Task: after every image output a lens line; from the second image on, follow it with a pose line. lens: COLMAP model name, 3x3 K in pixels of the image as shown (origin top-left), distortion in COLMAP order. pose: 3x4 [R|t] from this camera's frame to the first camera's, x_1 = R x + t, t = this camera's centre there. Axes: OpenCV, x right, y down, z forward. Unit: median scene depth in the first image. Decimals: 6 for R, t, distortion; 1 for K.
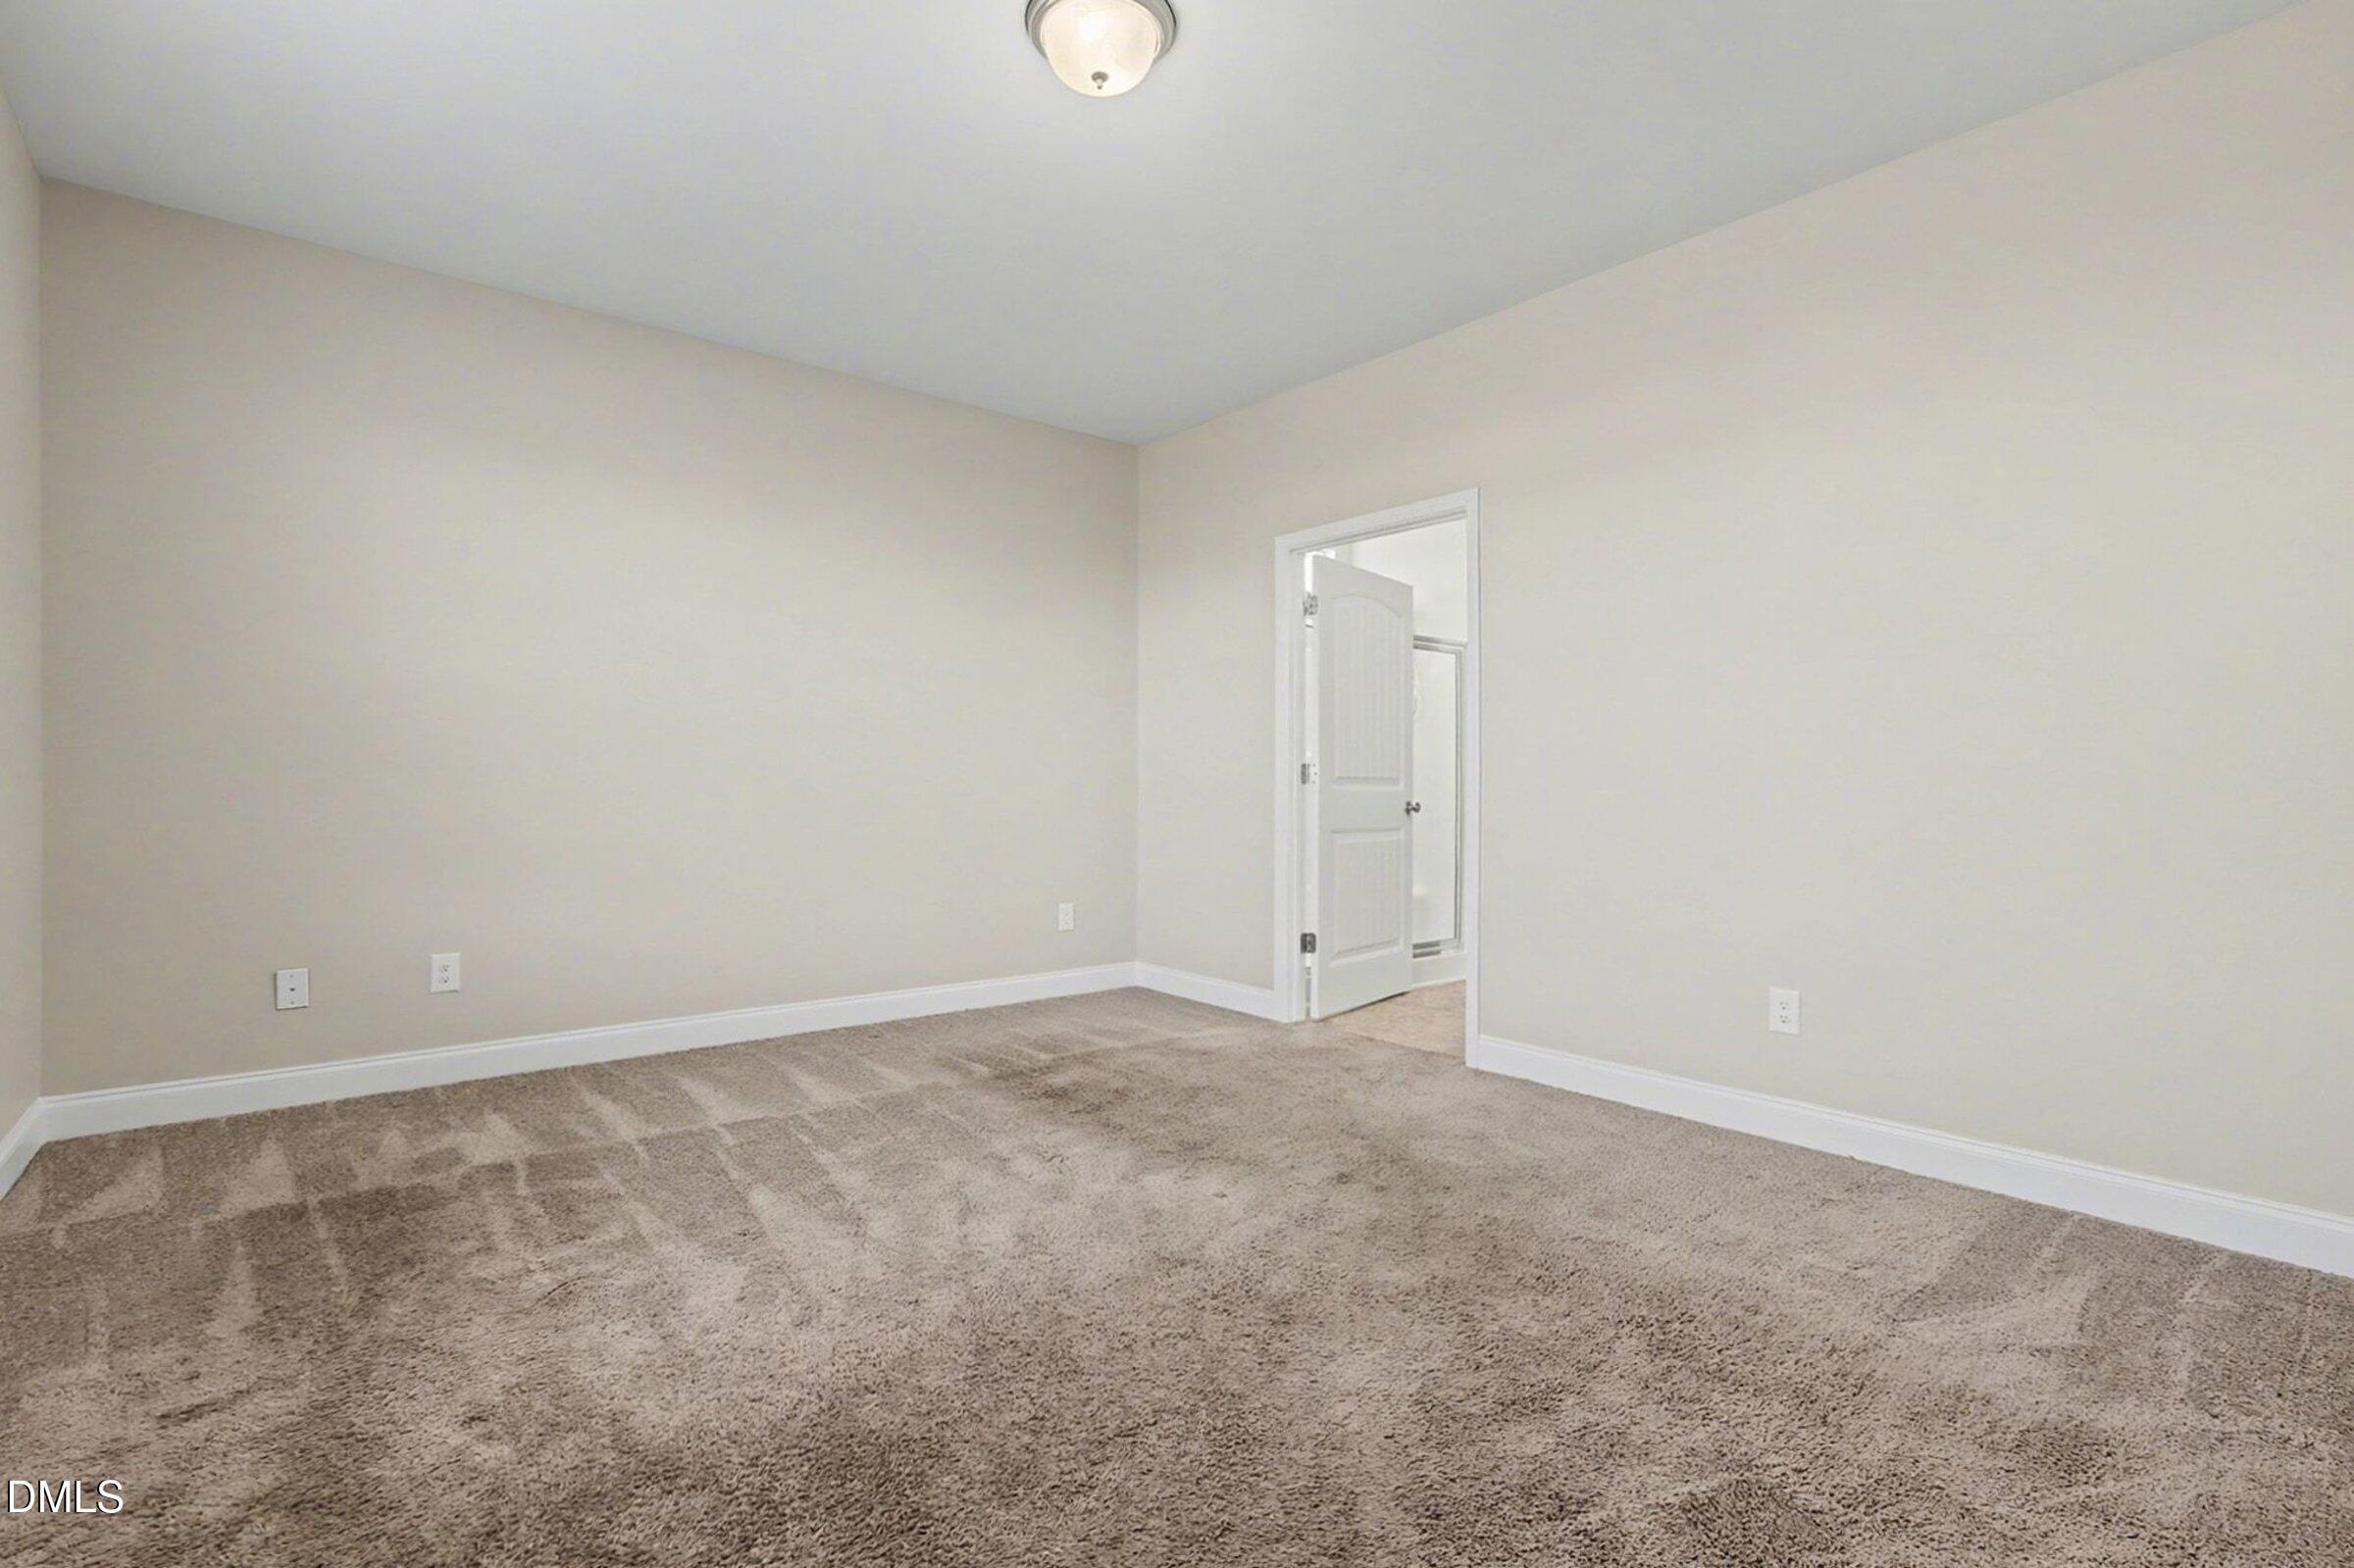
lens RADIAL K [[1084.7, 0, 1176.2], [0, 1084.7, 786.1], [0, 0, 1]] dist [-0.011314, 0.002881]
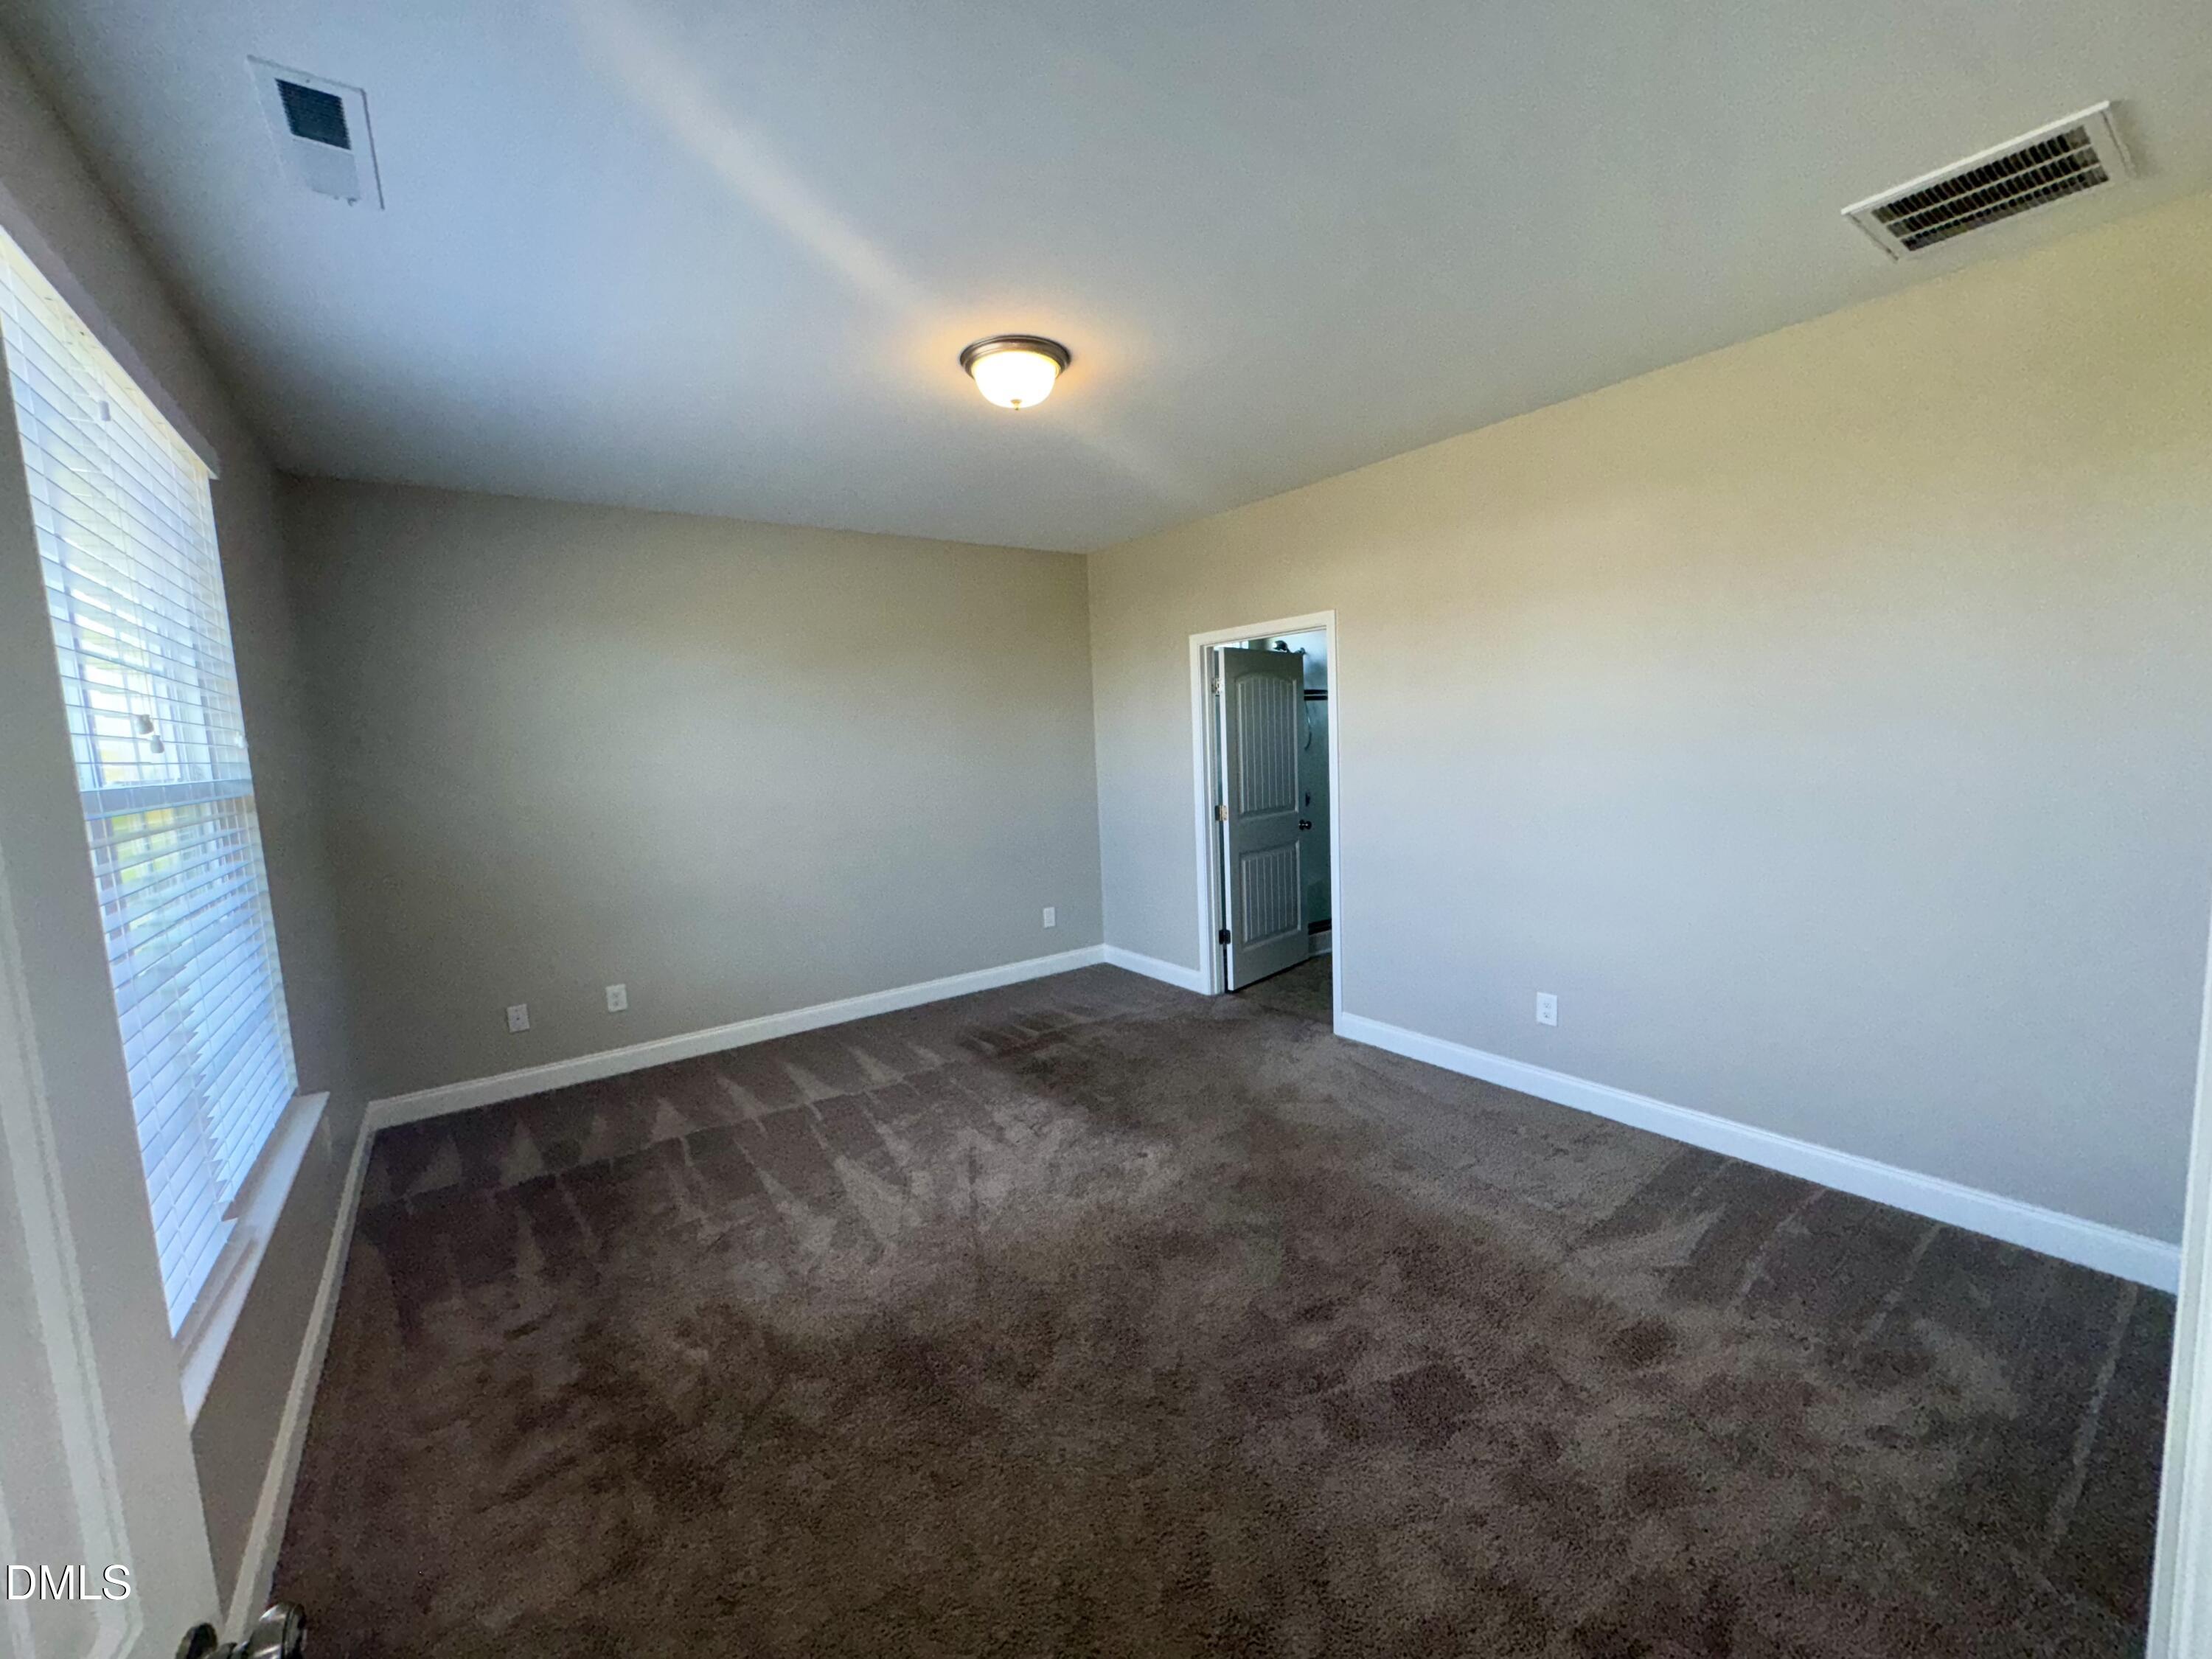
lens RADIAL K [[881.9, 0, 1111.5], [0, 881.9, 827.7], [0, 0, 1]] dist [-0.002452, -0.000684]
pose [[0.997779, -0.041396, -0.052188, 0.092009], [0.046493, 0.993844, 0.100560, -0.229301], [0.047704, -0.102763, 0.993561, -0.194025]]
